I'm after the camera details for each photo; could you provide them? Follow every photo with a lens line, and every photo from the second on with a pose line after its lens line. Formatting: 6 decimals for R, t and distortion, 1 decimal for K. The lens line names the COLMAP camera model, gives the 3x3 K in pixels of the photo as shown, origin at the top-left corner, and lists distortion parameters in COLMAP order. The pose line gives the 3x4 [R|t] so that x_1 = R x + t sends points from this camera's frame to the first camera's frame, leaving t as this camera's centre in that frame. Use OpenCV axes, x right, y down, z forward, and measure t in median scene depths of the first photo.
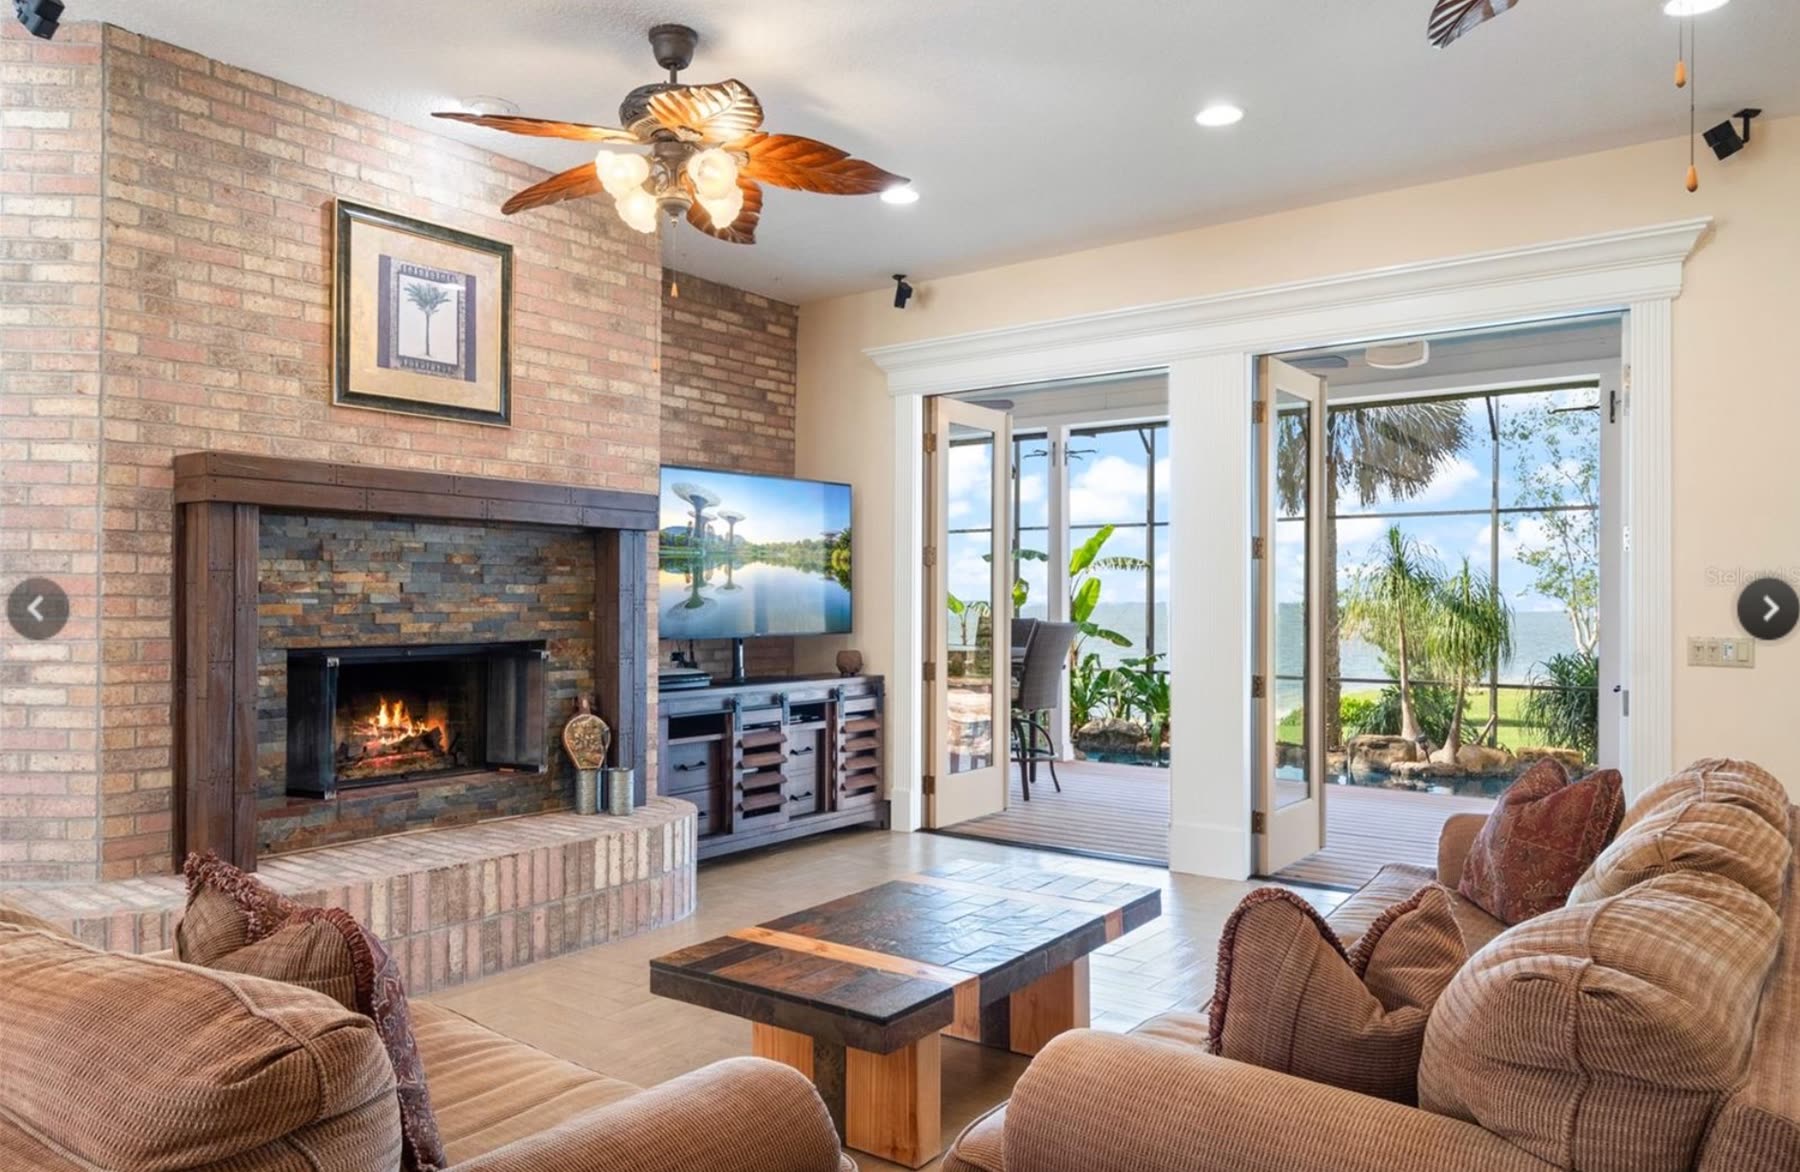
lens RADIAL K [[1238.3, 0, 902.2], [0, 1238.3, 592.8], [0, 0, 1]] dist [0.005759, 0.000711]
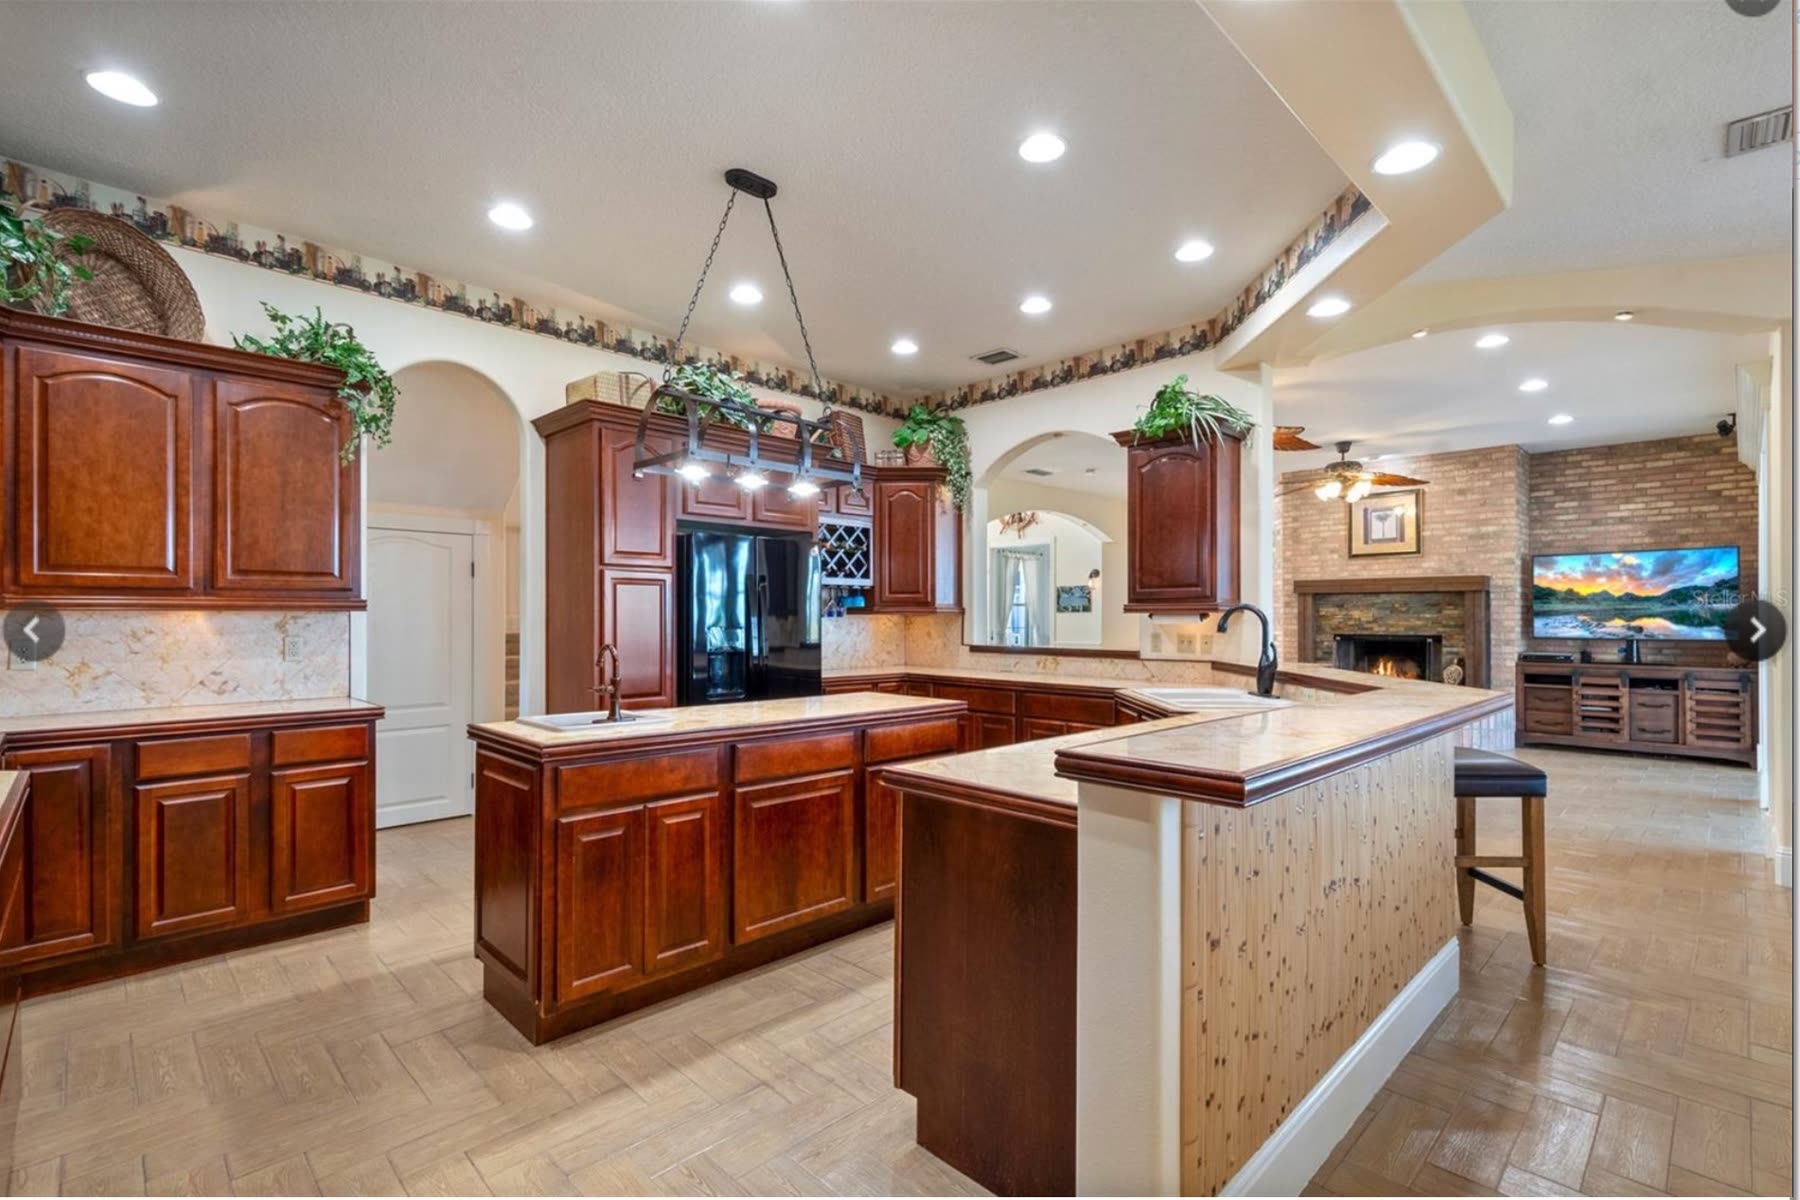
lens RADIAL K [[823.7, 0, 903.0], [0, 823.7, 611.2], [0, 0, 1]] dist [-0.000063, 0.000008]
pose [[-0.151246, -0.008935, -0.988456, 1.702798], [0.007752, 0.999918, -0.010225, -0.003383], [0.988466, -0.009209, -0.151164, 0.162117]]
